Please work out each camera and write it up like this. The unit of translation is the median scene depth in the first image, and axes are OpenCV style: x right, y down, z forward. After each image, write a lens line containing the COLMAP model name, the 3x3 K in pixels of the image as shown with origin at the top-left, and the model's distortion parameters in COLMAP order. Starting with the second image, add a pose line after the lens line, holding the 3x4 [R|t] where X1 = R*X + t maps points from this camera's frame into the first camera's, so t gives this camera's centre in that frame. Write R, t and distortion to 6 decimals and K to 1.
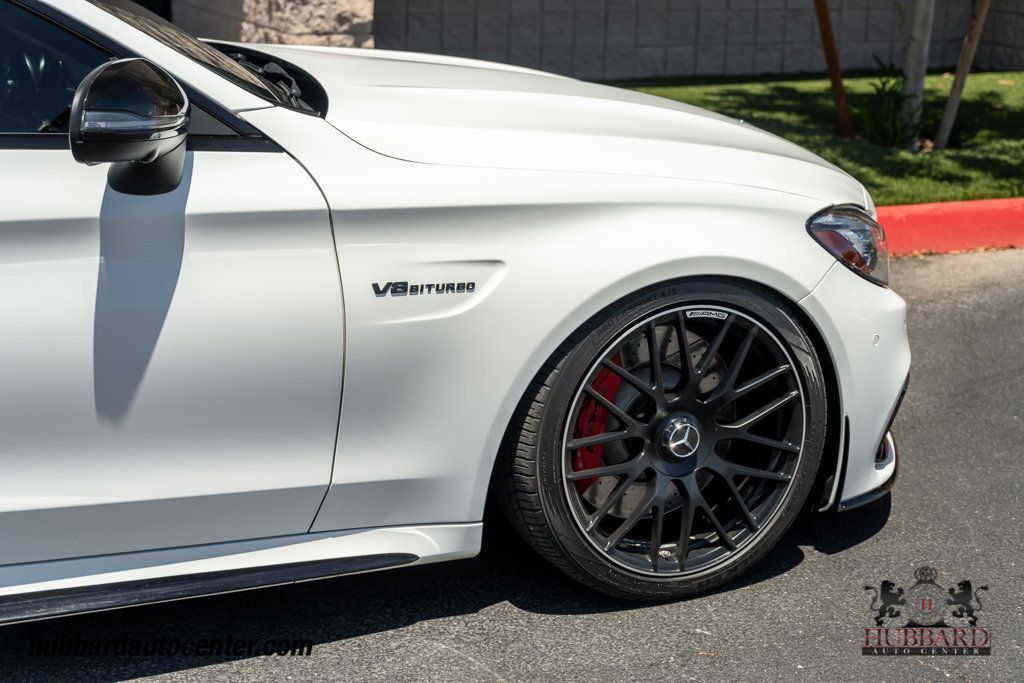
lens RADIAL K [[1567.0, 0, 512.0], [0, 1567.0, 341.5], [0, 0, 1]] dist [-0.041236, -0.076508]
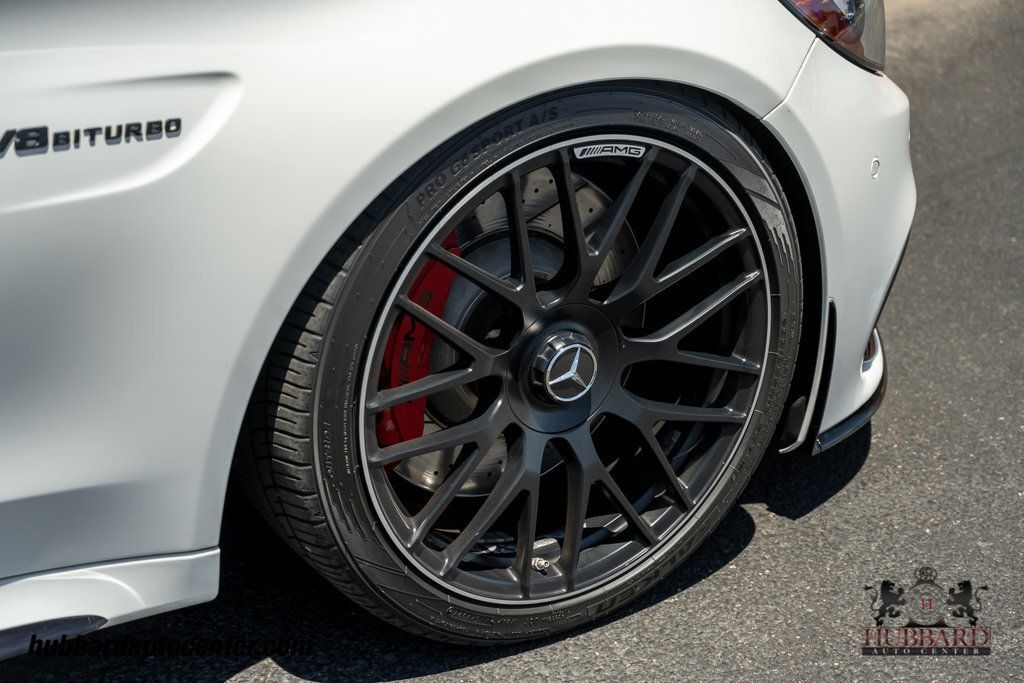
lens RADIAL K [[1879.2, 0, 512.0], [0, 1879.2, 341.5], [0, 0, 1]] dist [-0.083570, -0.091090]
pose [[0.988744, -0.050149, 0.140960, -0.005961], [0.028149, 0.987679, 0.153938, -0.052303], [-0.146944, -0.148237, 0.977974, 0.339658]]
